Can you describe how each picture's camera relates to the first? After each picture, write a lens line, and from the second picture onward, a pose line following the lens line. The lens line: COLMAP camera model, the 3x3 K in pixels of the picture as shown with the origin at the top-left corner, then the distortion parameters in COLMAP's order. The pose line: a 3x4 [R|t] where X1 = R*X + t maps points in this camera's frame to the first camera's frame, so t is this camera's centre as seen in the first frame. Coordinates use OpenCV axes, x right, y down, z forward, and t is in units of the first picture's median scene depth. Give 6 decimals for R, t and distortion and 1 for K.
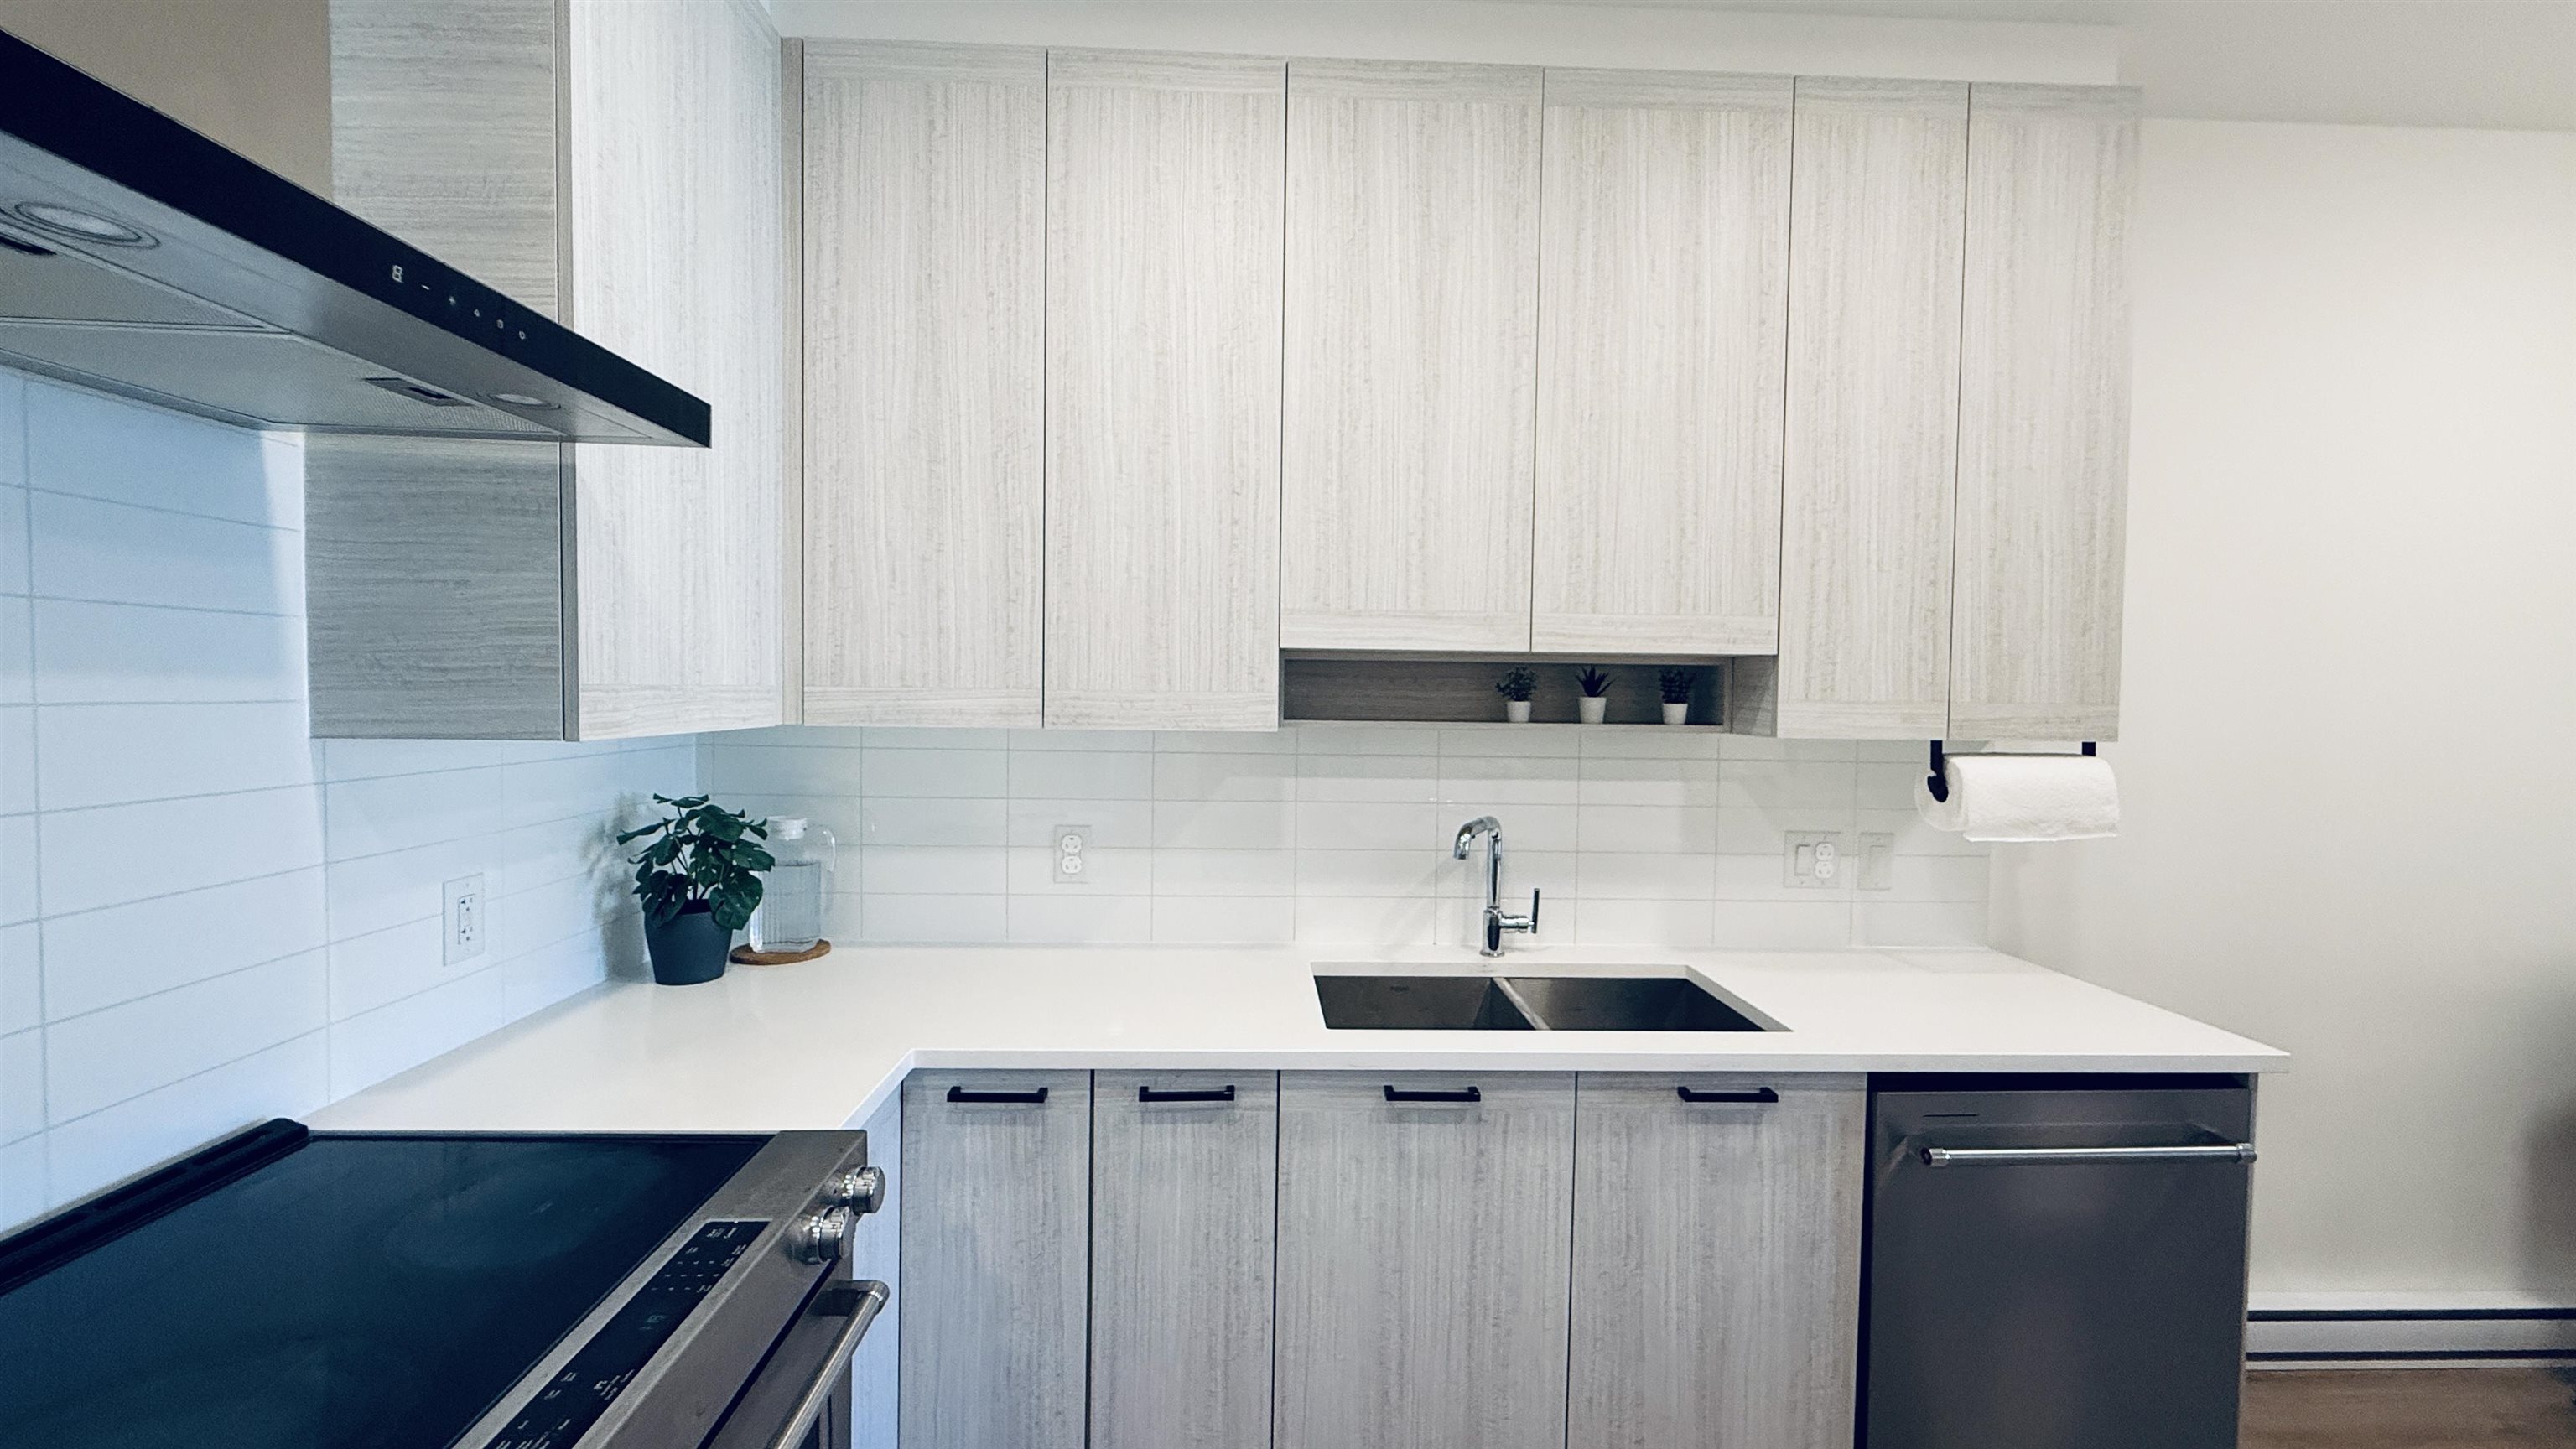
lens RADIAL K [[1029.7, 0, 1281.4], [0, 1029.7, 723.8], [0, 0, 1]] dist [-0.001228, -0.000034]
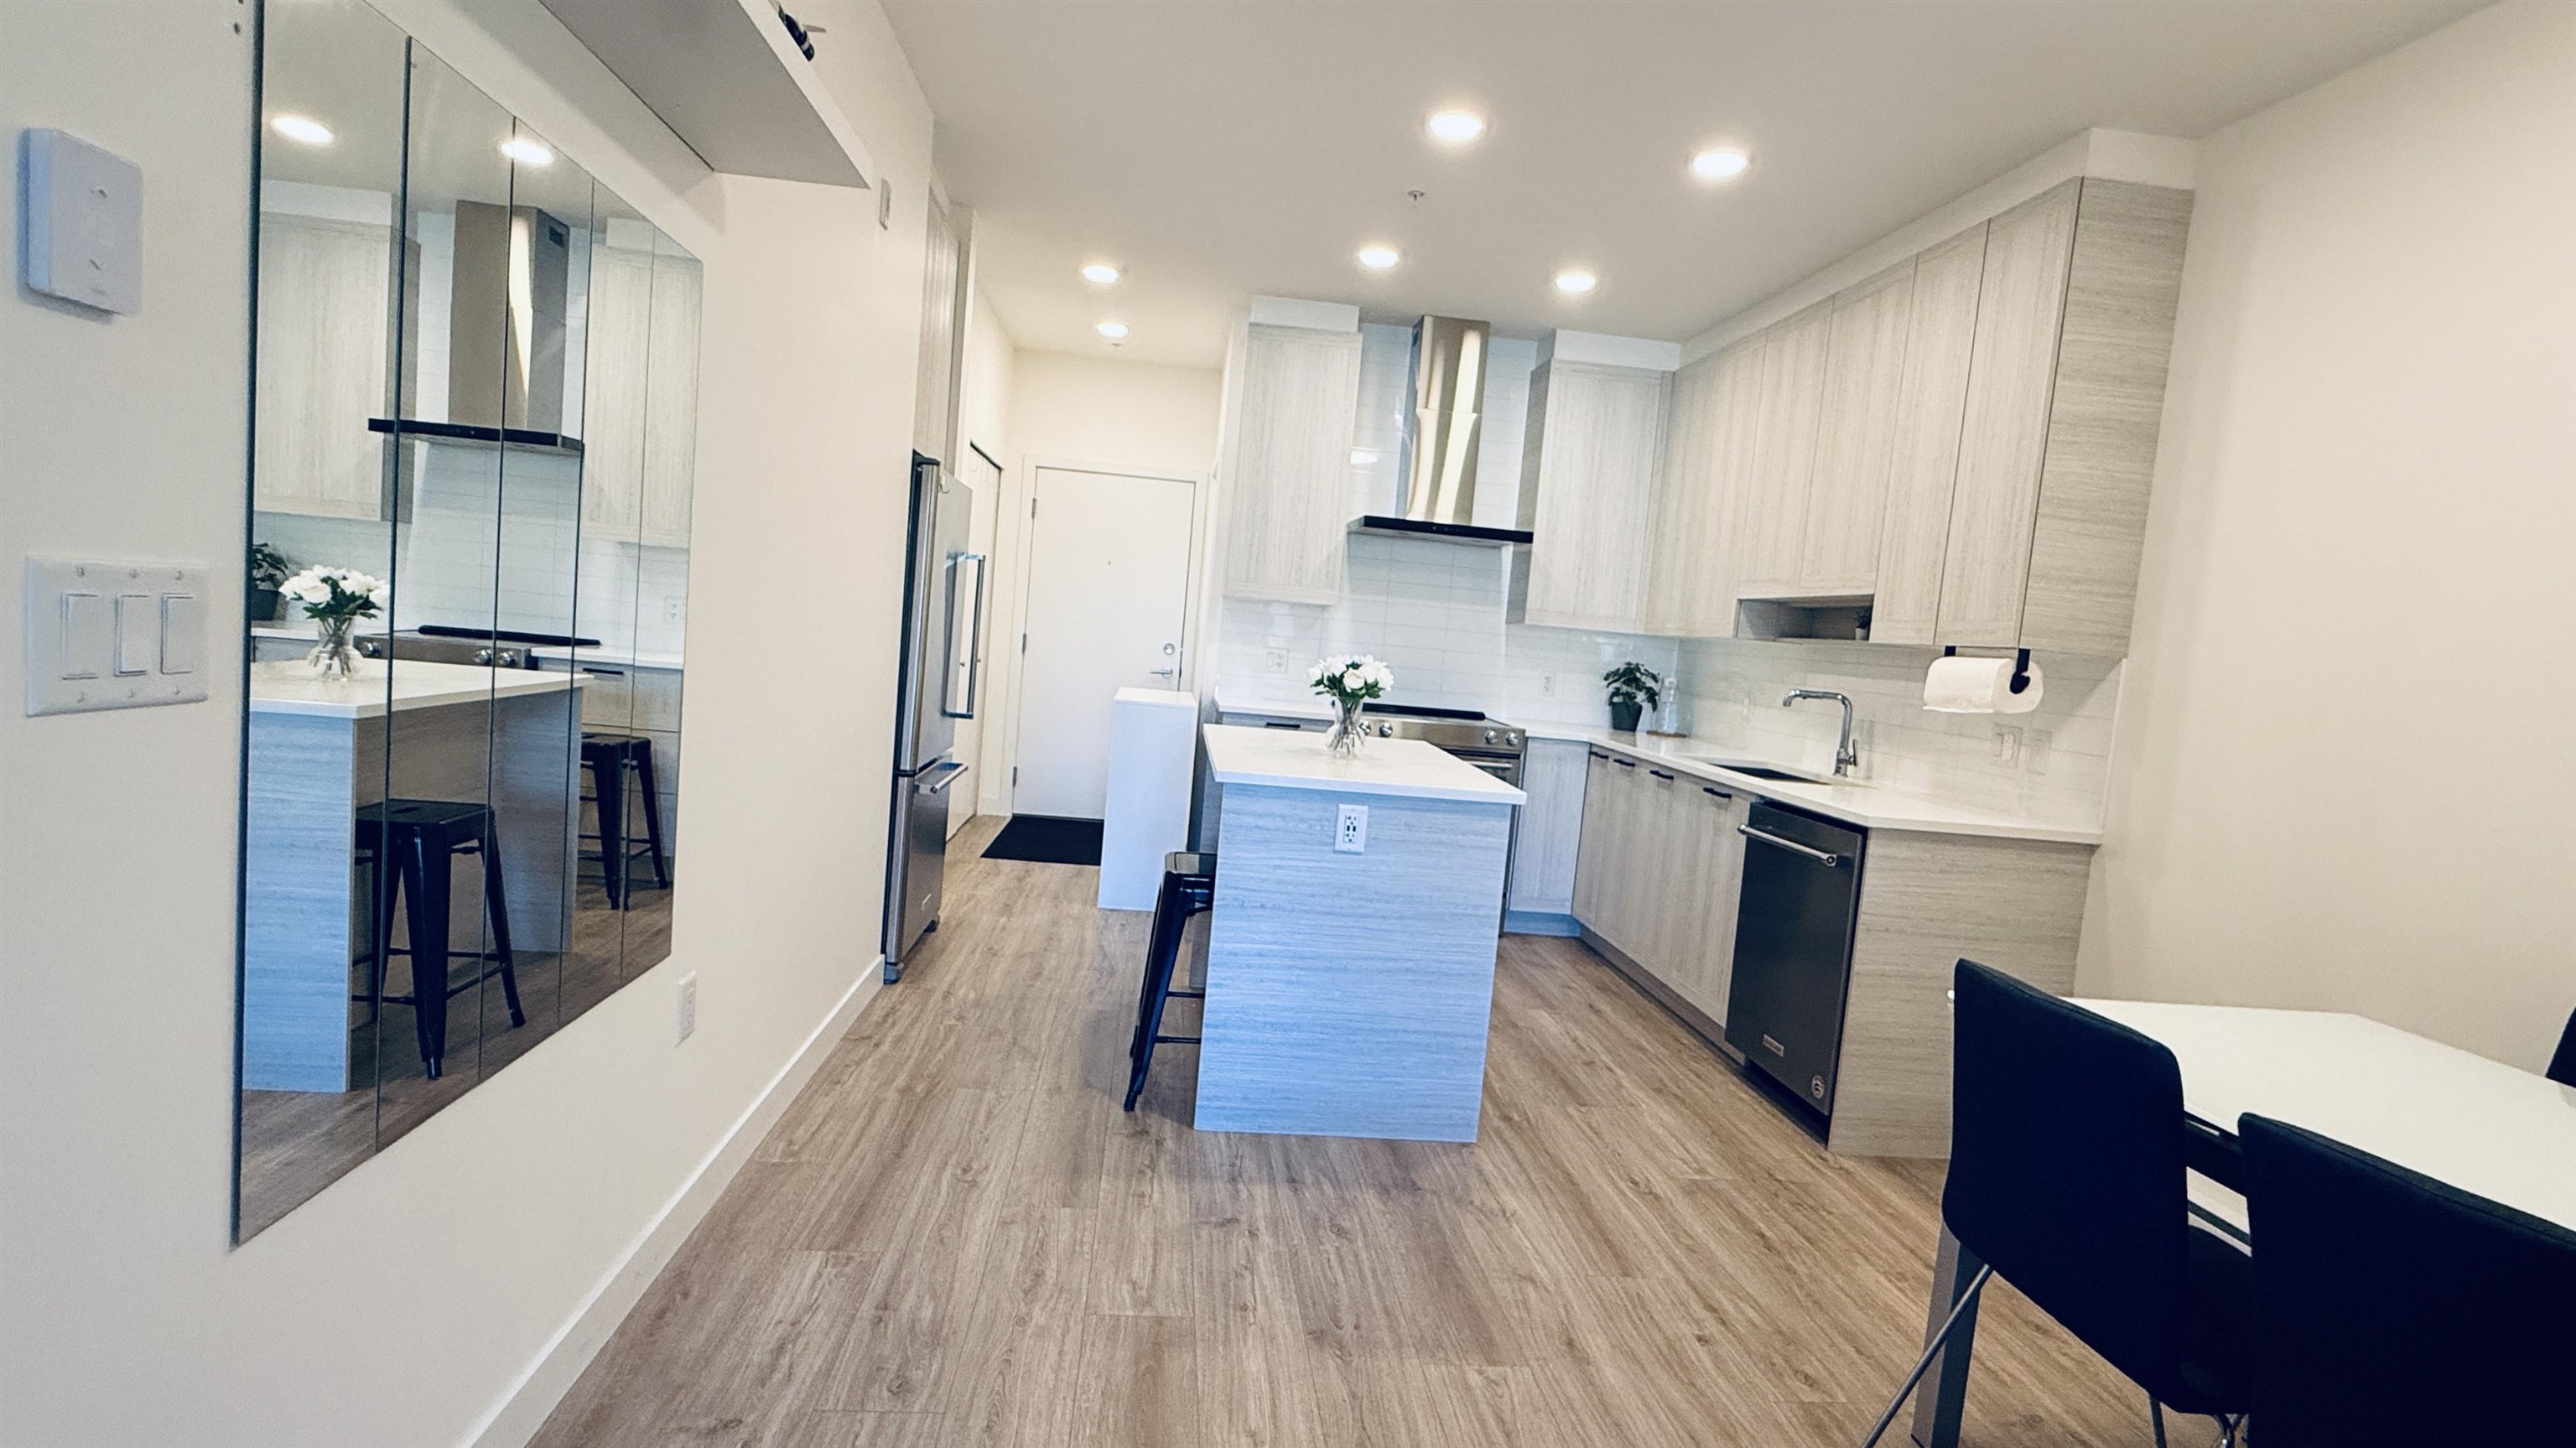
lens RADIAL K [[1208.1, 0, 1288.0], [0, 1208.1, 724.0], [0, 0, 1]] dist [0.000483, -0.000090]
pose [[0.063935, 0.070266, -0.995477, 2.488950], [-0.121548, 0.990640, 0.062118, 0.143873], [0.990524, 0.117027, 0.071877, -0.083877]]
